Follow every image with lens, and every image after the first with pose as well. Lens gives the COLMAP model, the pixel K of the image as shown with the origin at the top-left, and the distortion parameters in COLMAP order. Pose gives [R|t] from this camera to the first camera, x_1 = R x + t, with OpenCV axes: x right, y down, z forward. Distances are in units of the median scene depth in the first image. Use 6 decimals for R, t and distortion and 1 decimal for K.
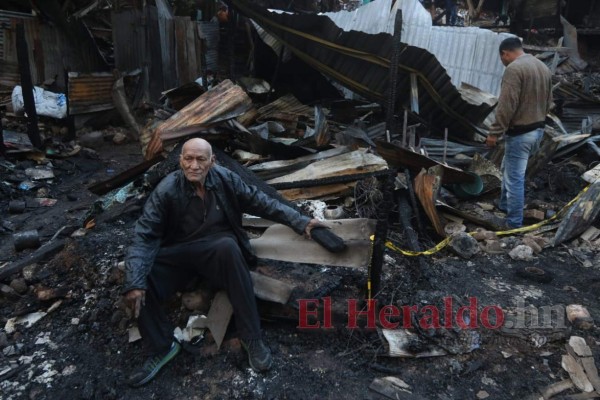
lens RADIAL K [[437.6, 0, 300.6], [0, 437.6, 205.9], [0, 0, 1]] dist [-0.066431, 0.038260]
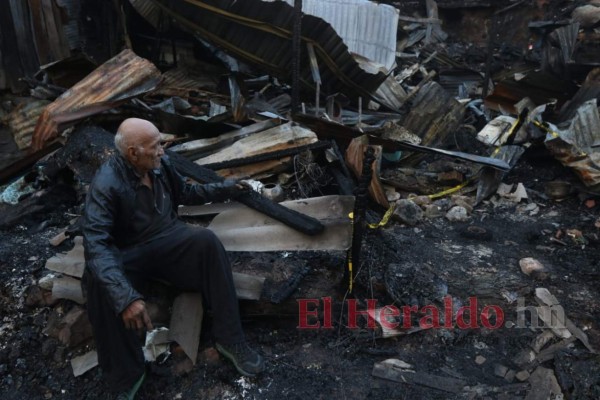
lens RADIAL K [[437.6, 0, 299.2], [0, 437.6, 202.6], [0, 0, 1]] dist [-0.066431, 0.038260]
pose [[0.959354, -0.097429, 0.264852, -0.110690], [0.084602, 0.994640, 0.059445, -0.011165], [-0.269224, -0.034622, 0.962455, 0.082421]]
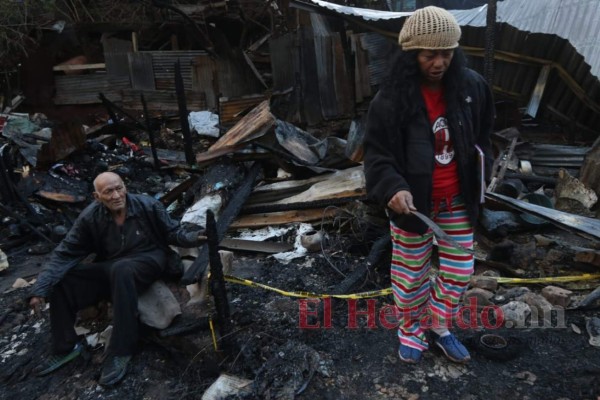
lens RADIAL K [[437.6, 0, 301.3], [0, 437.6, 203.8], [0, 0, 1]] dist [-0.066431, 0.038260]
pose [[0.875691, 0.029115, -0.481993, 0.471260], [-0.036907, 0.999296, -0.006691, -0.048905], [0.481459, 0.023648, 0.876149, 0.160740]]
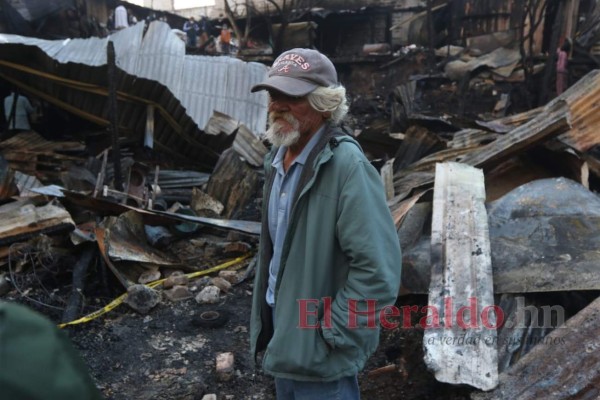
lens RADIAL K [[437.6, 0, 300.7], [0, 437.6, 199.0], [0, 0, 1]] dist [-0.066431, 0.038260]
pose [[0.908347, -0.106245, 0.404498, 0.283580], [0.132030, 0.990581, -0.036305, -0.035954], [-0.396830, 0.086383, 0.913818, 0.003289]]
